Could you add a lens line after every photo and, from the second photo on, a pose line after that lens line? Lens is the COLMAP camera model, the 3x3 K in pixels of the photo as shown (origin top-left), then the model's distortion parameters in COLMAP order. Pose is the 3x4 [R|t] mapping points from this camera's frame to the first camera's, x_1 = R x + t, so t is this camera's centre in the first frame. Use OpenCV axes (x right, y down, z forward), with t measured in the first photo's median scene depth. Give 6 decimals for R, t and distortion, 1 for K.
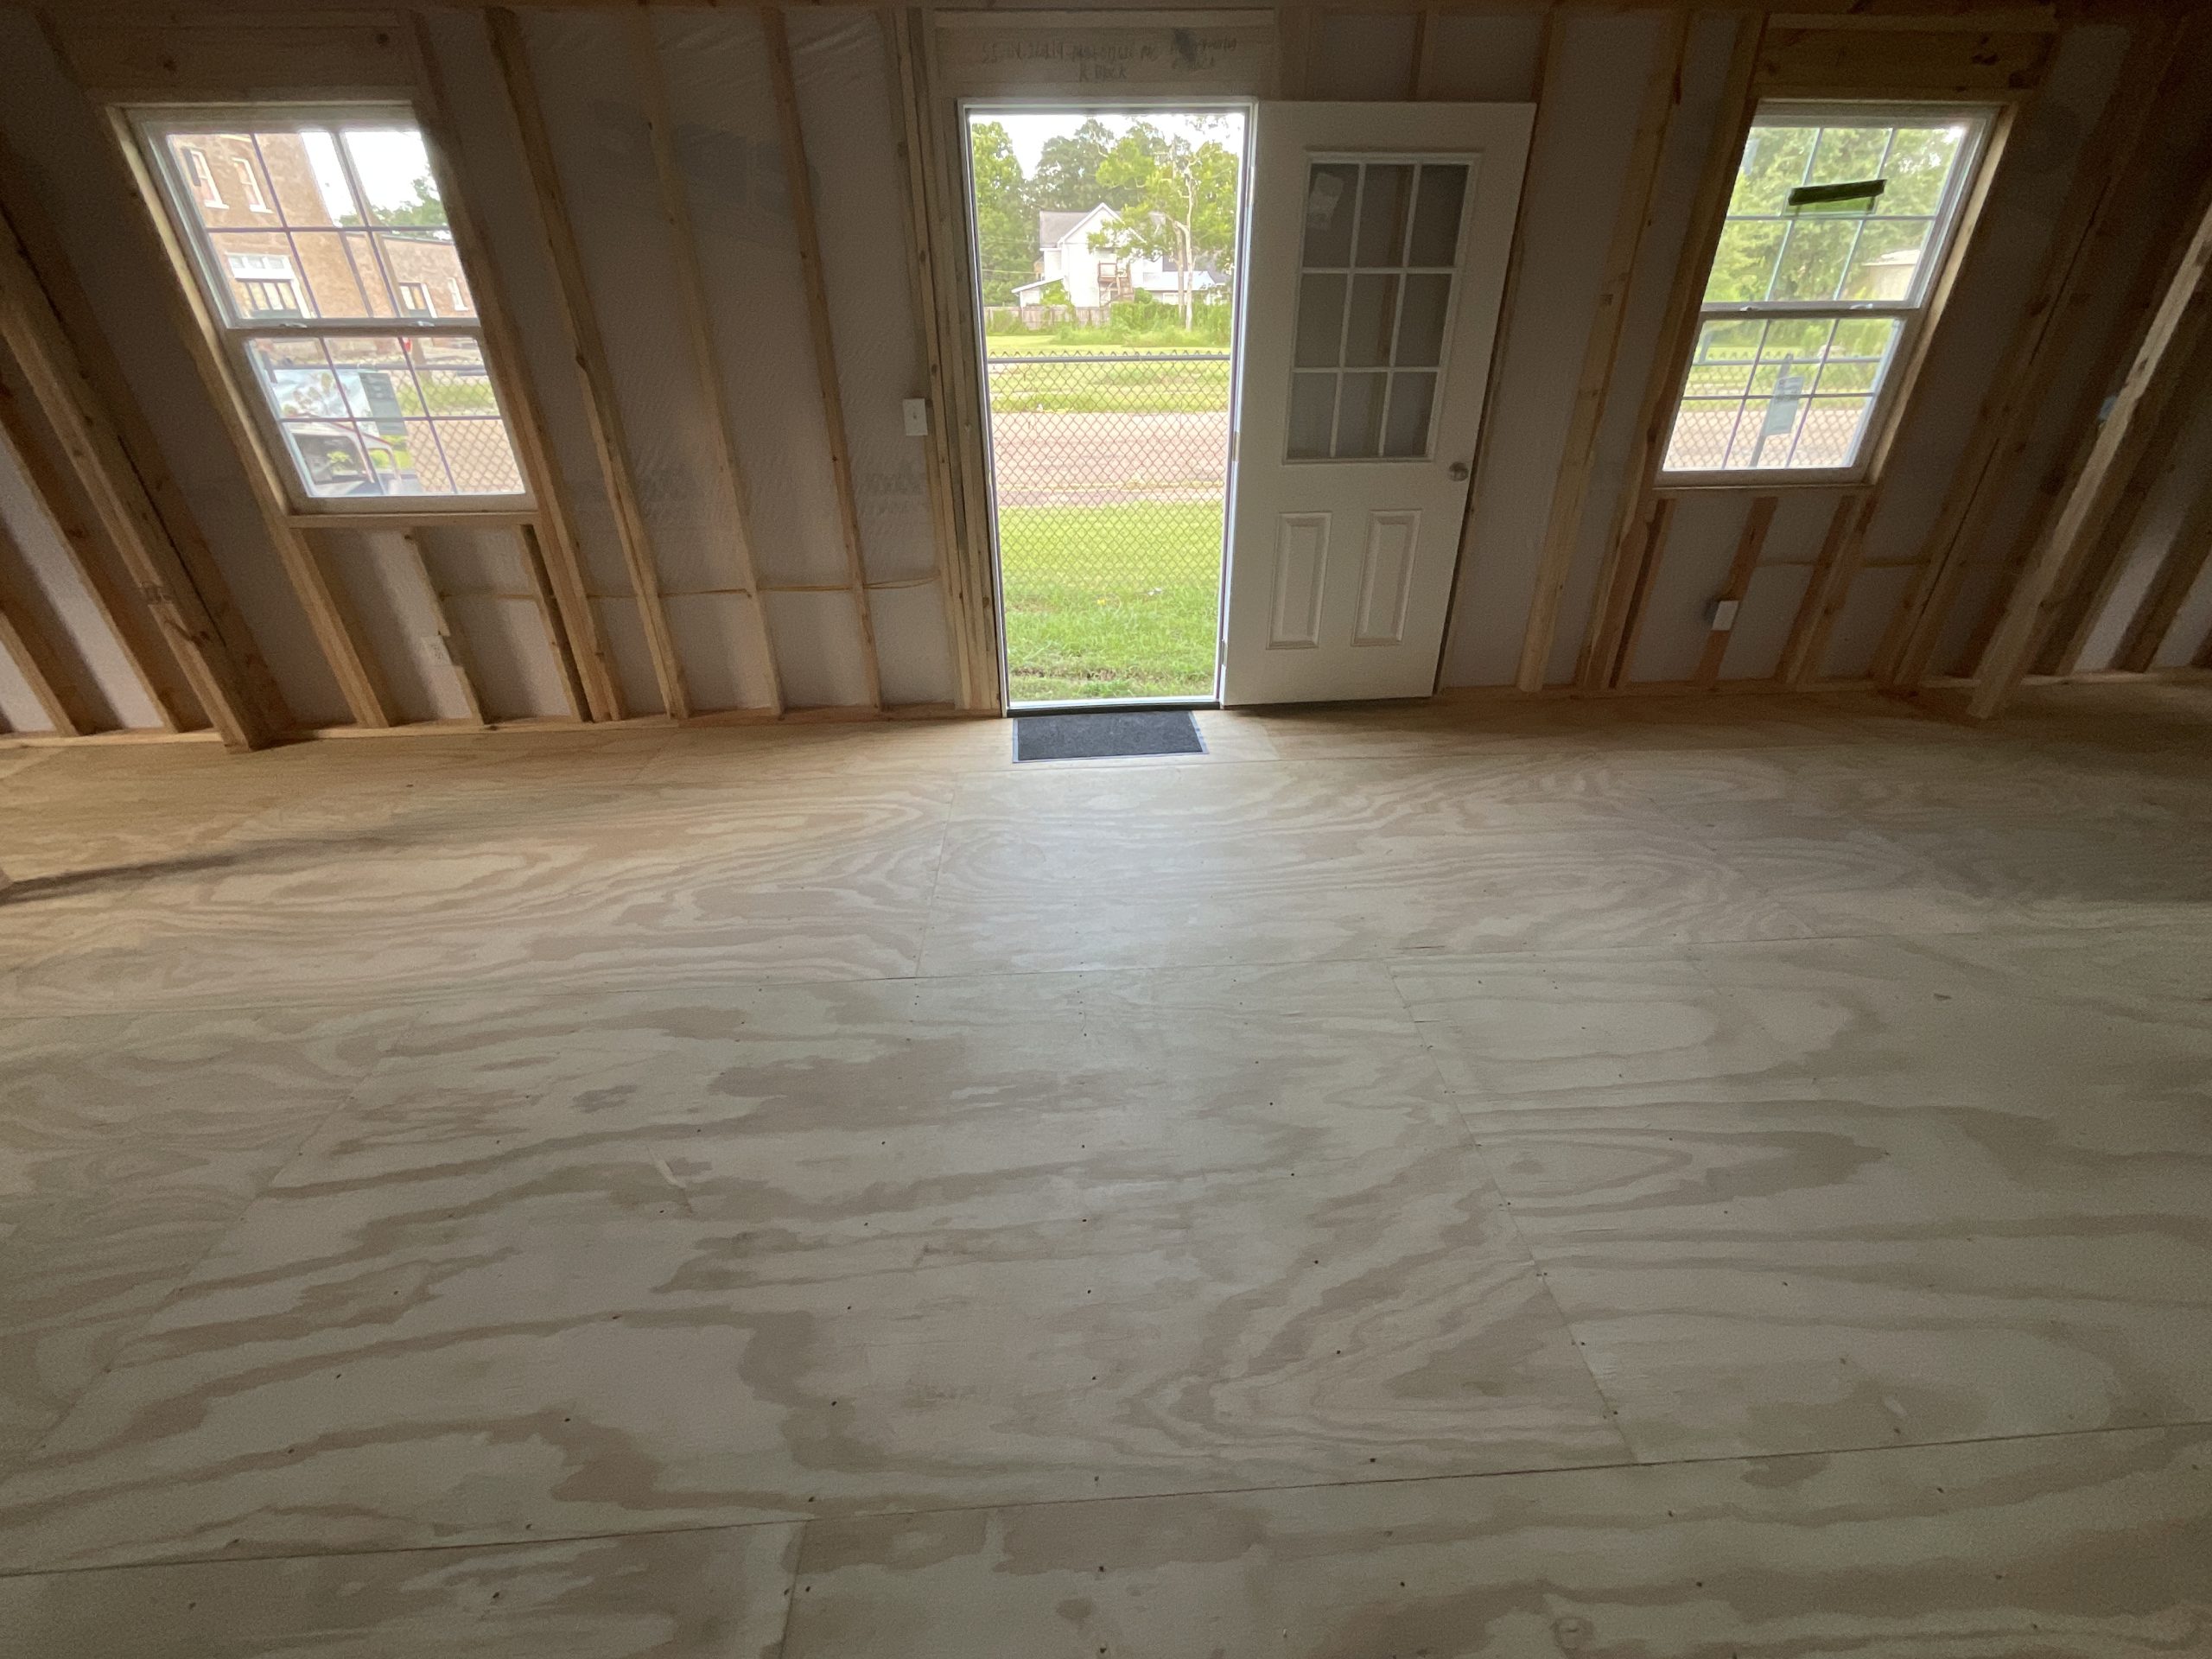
lens RADIAL K [[893.9, 0, 1117.1], [0, 893.9, 829.7], [0, 0, 1]] dist [-0.000403, 0.000250]
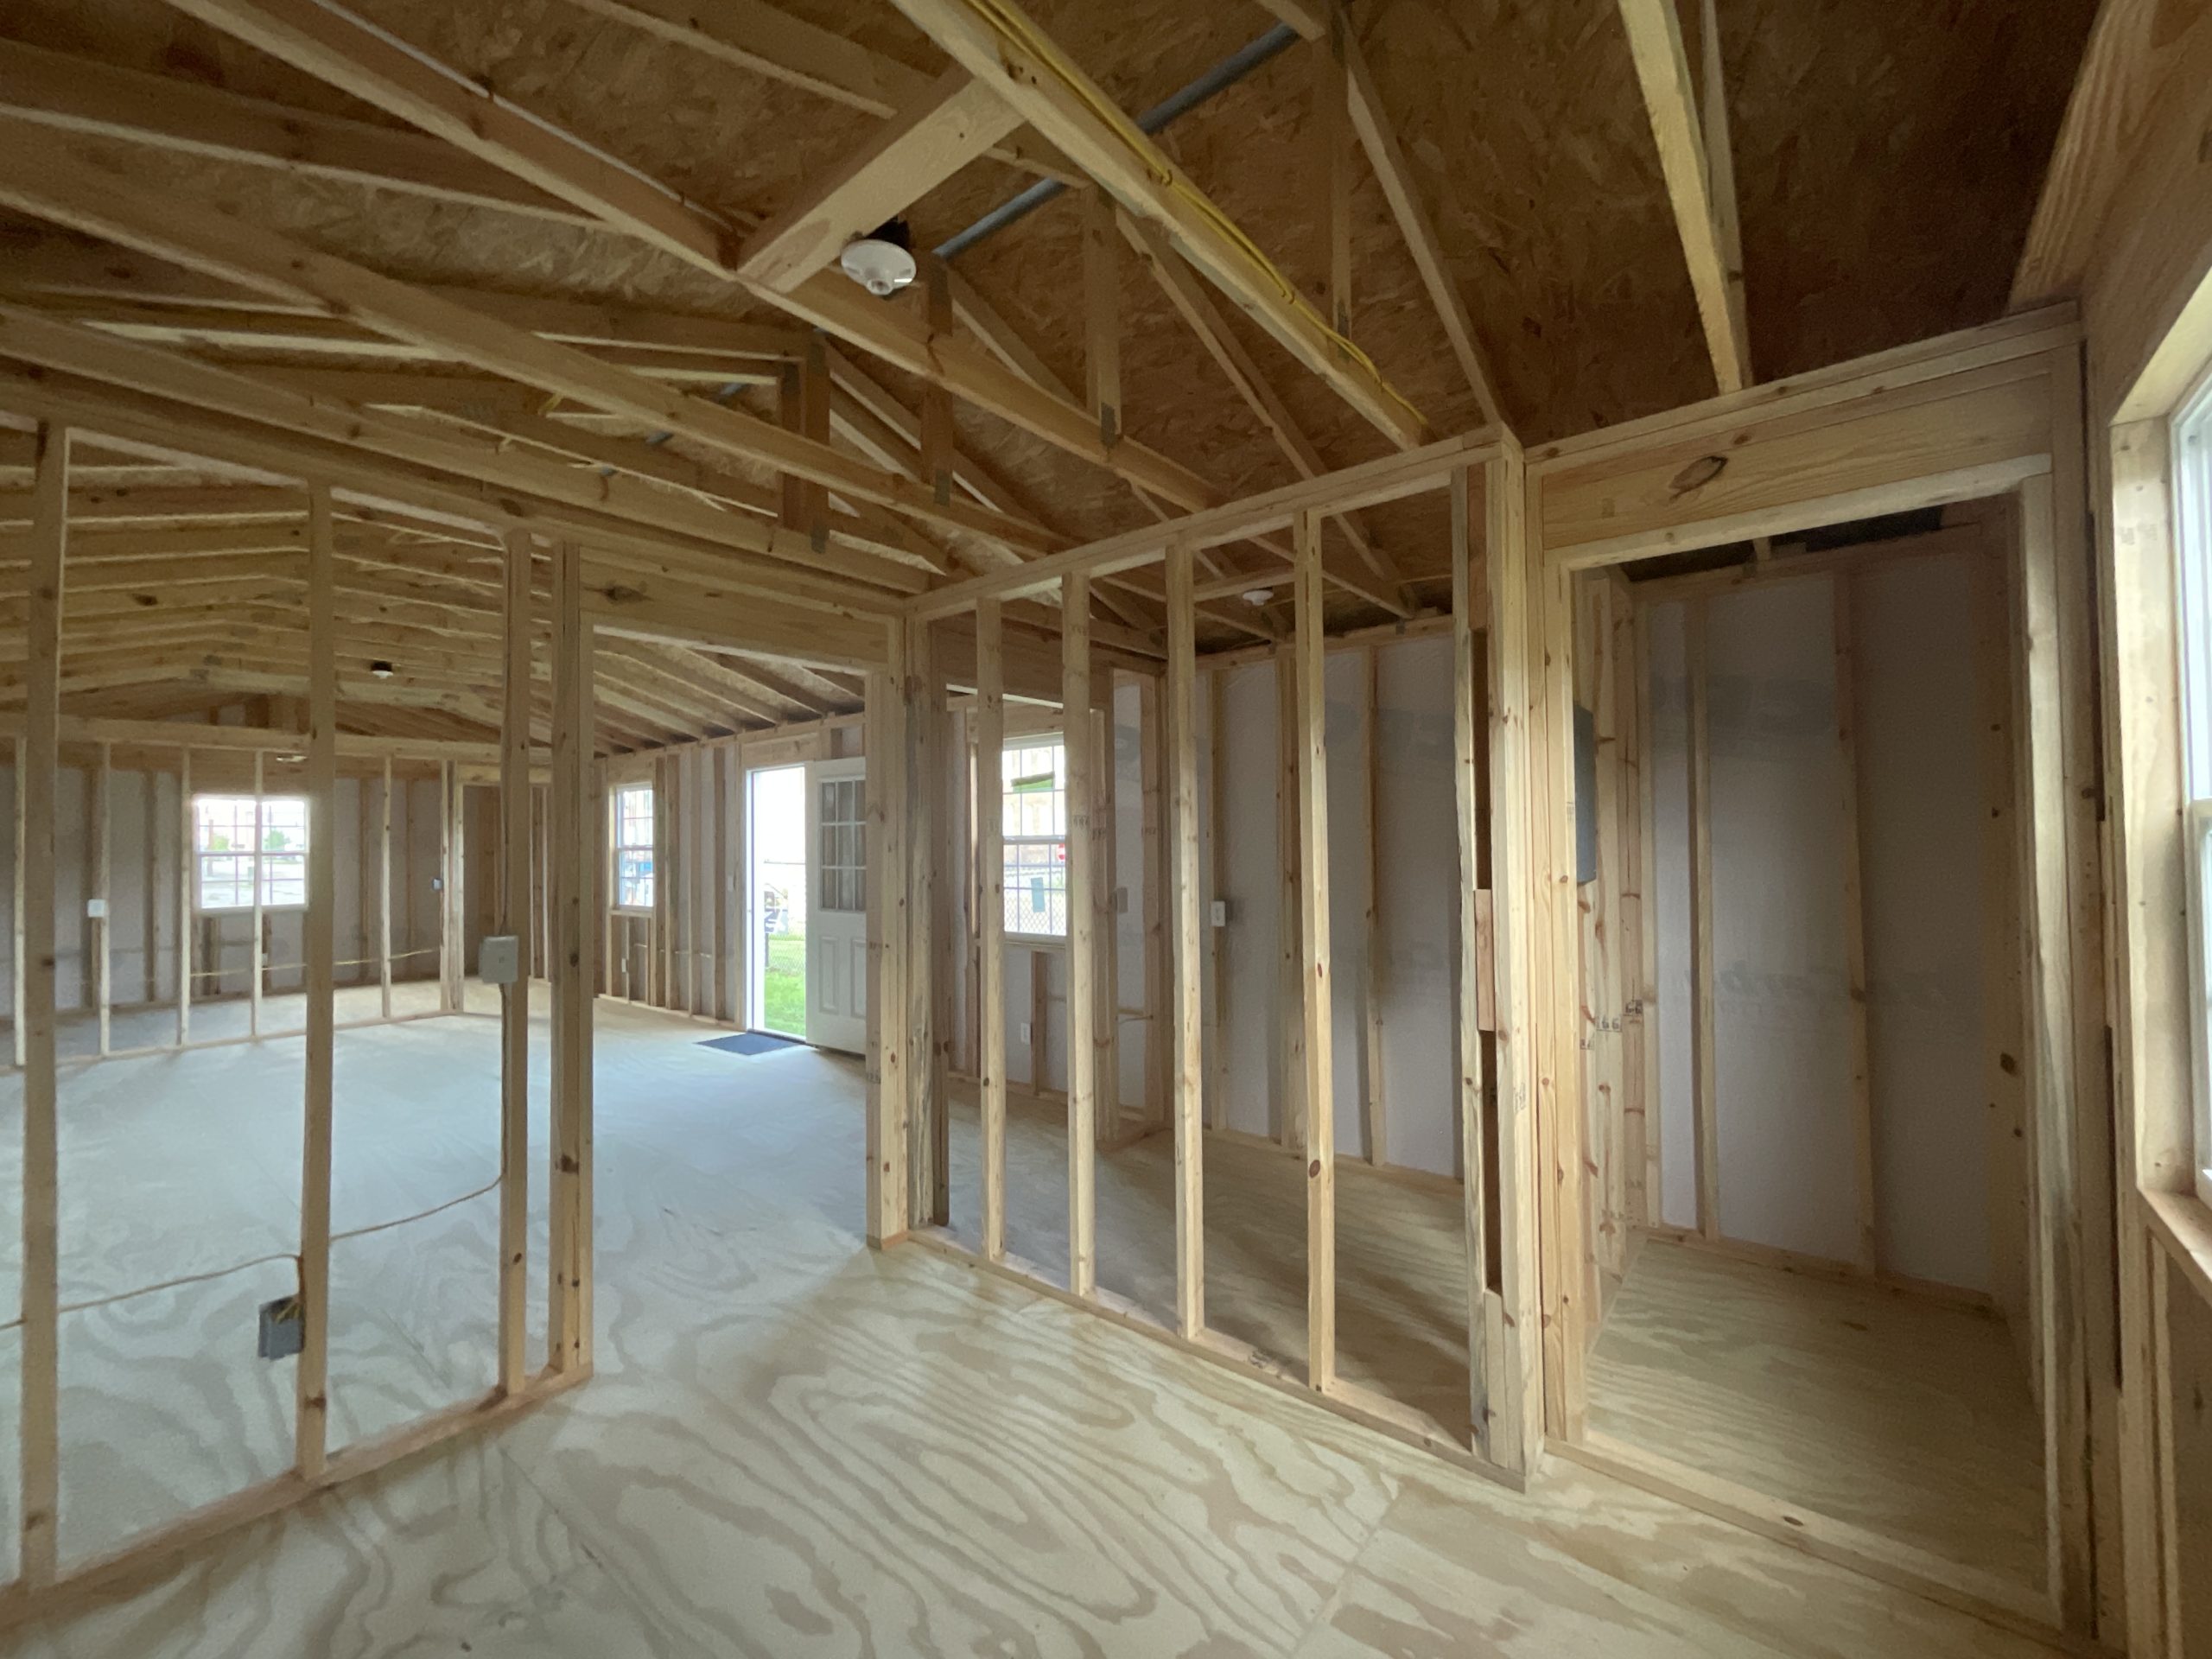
lens RADIAL K [[893.9, 0, 1117.1], [0, 893.9, 829.7], [0, 0, 1]] dist [-0.000403, 0.000250]
pose [[0.743368, -0.011088, -0.668791, 1.934385], [-0.320504, 0.871701, -0.370695, -0.056926], [0.587096, 0.489913, 0.644441, 0.057638]]
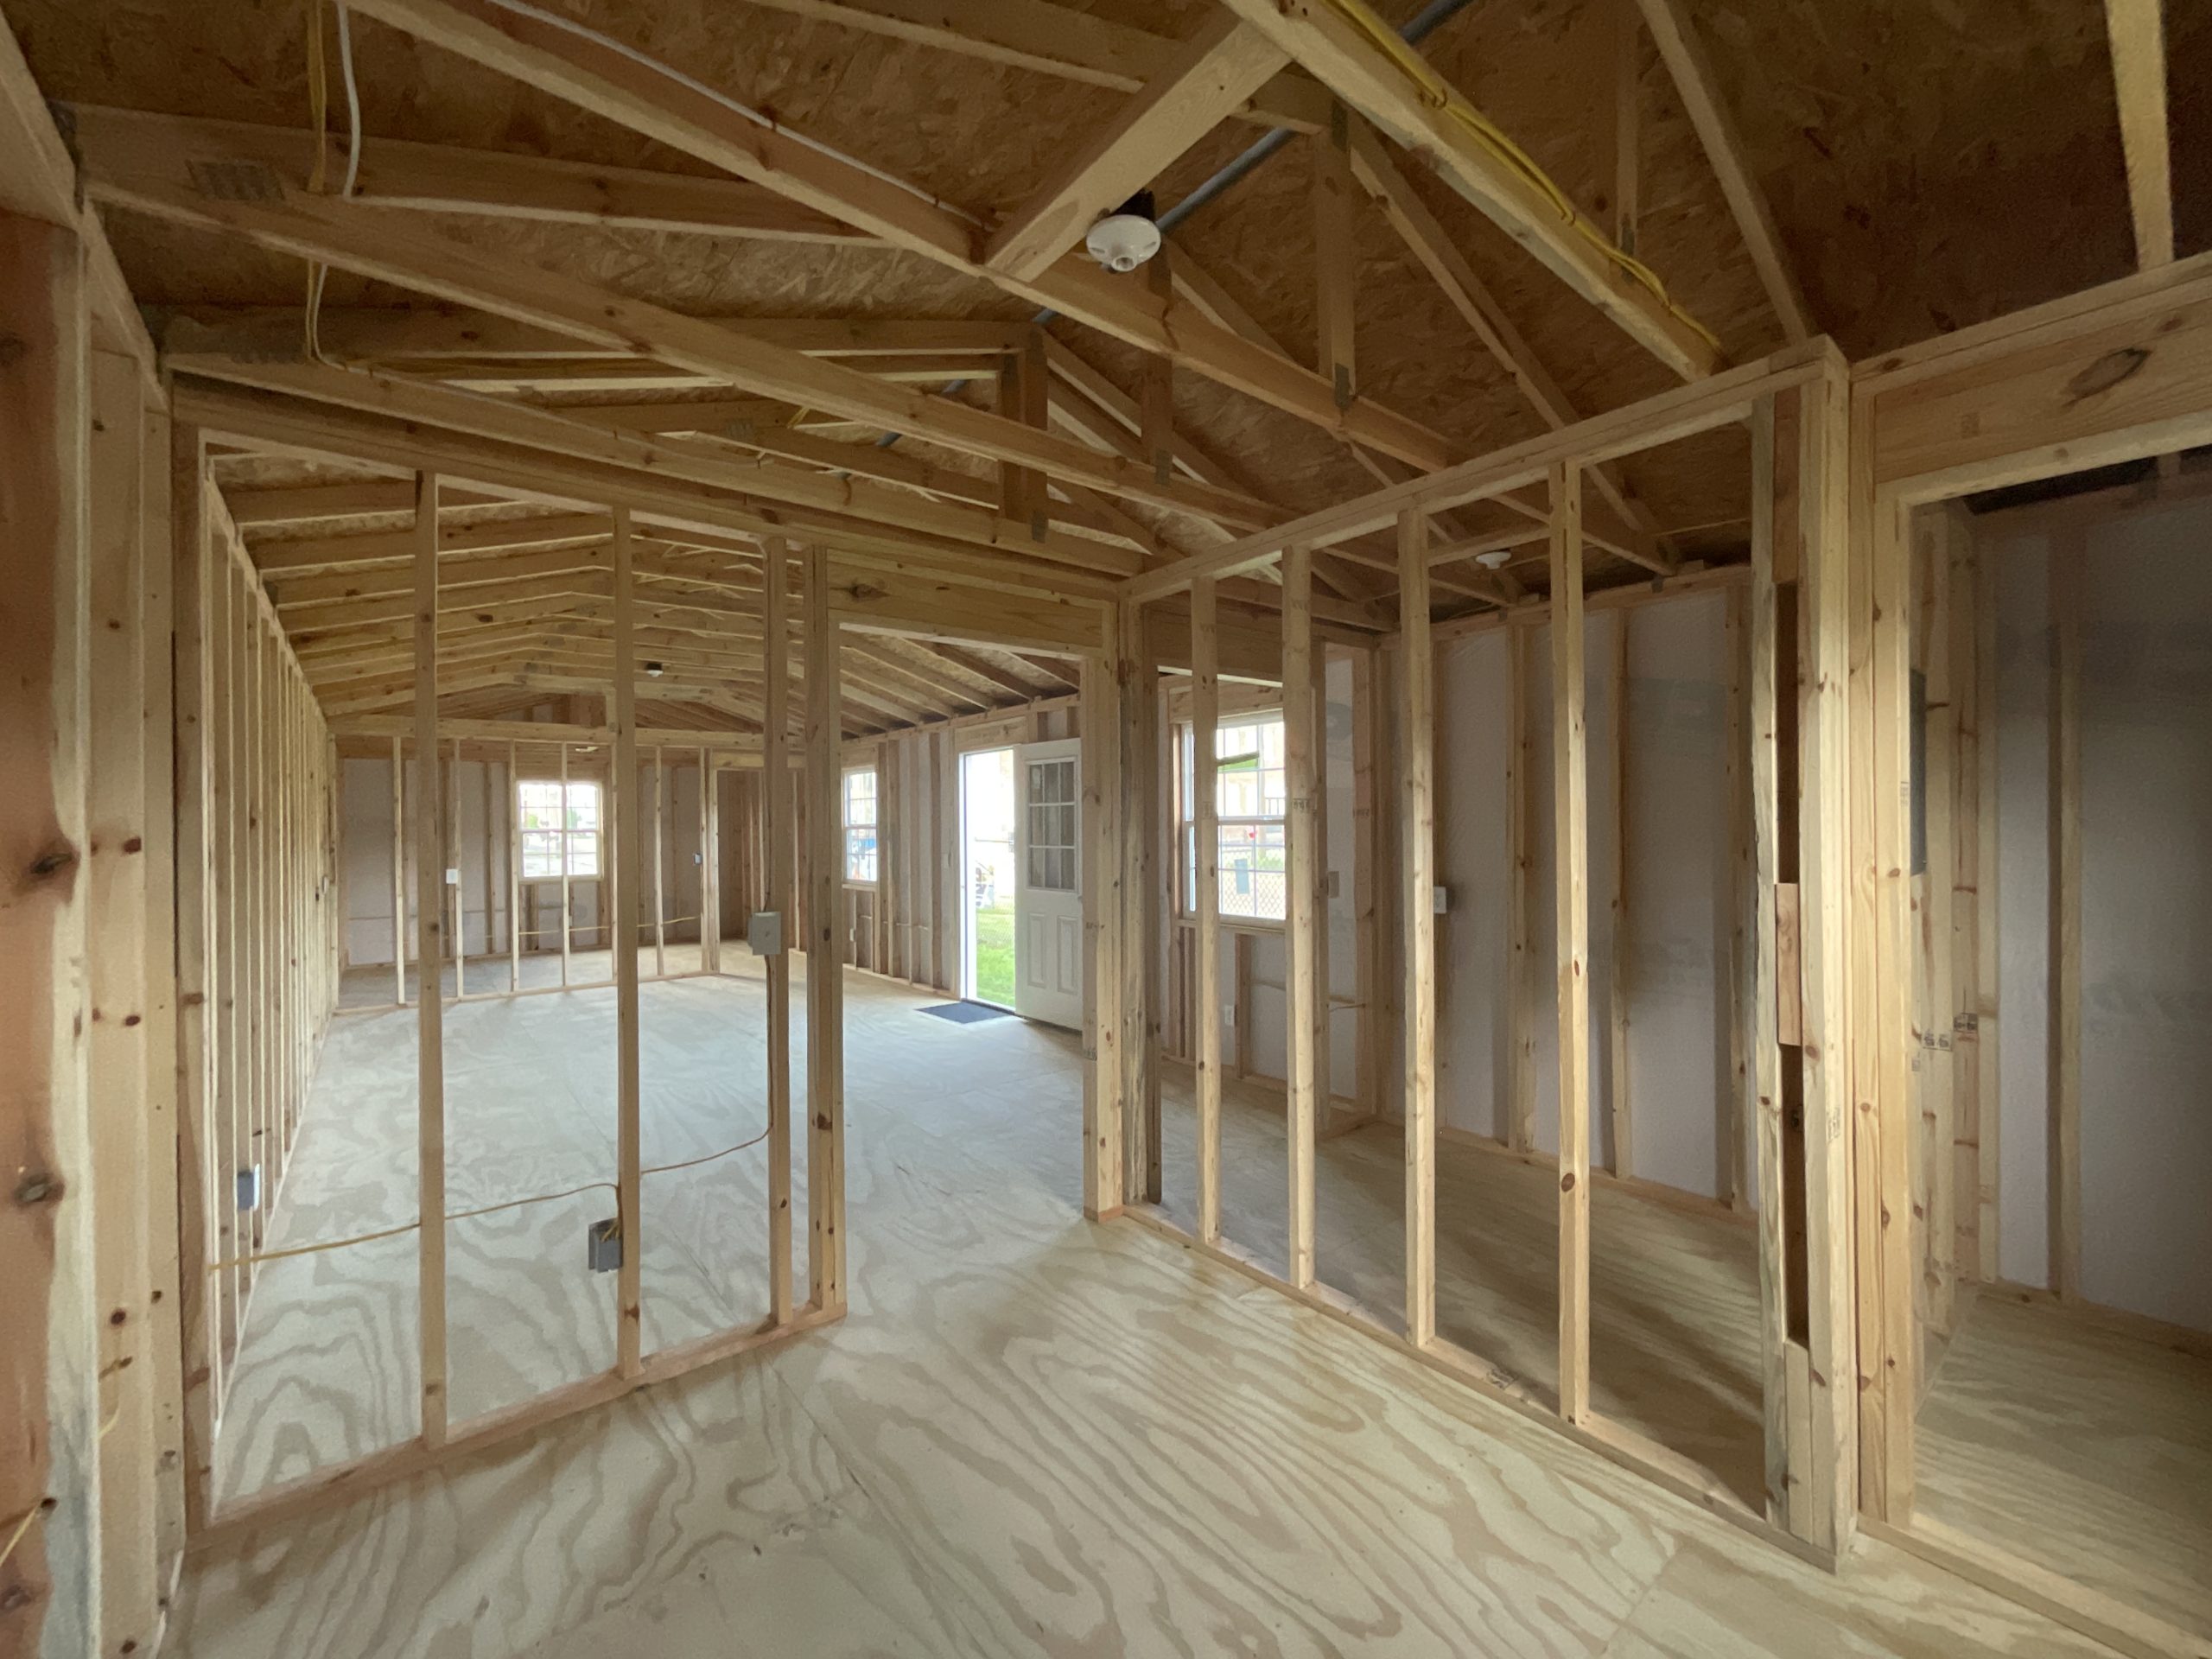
lens RADIAL K [[894.5, 0, 1117.0], [0, 894.5, 830.4], [0, 0, 1]] dist [0.007195, -0.004977]
pose [[0.588087, 0.007773, -0.808760, 1.907363], [-0.388269, 0.879910, -0.273872, -0.055714], [0.709507, 0.475077, 0.520482, 0.044697]]
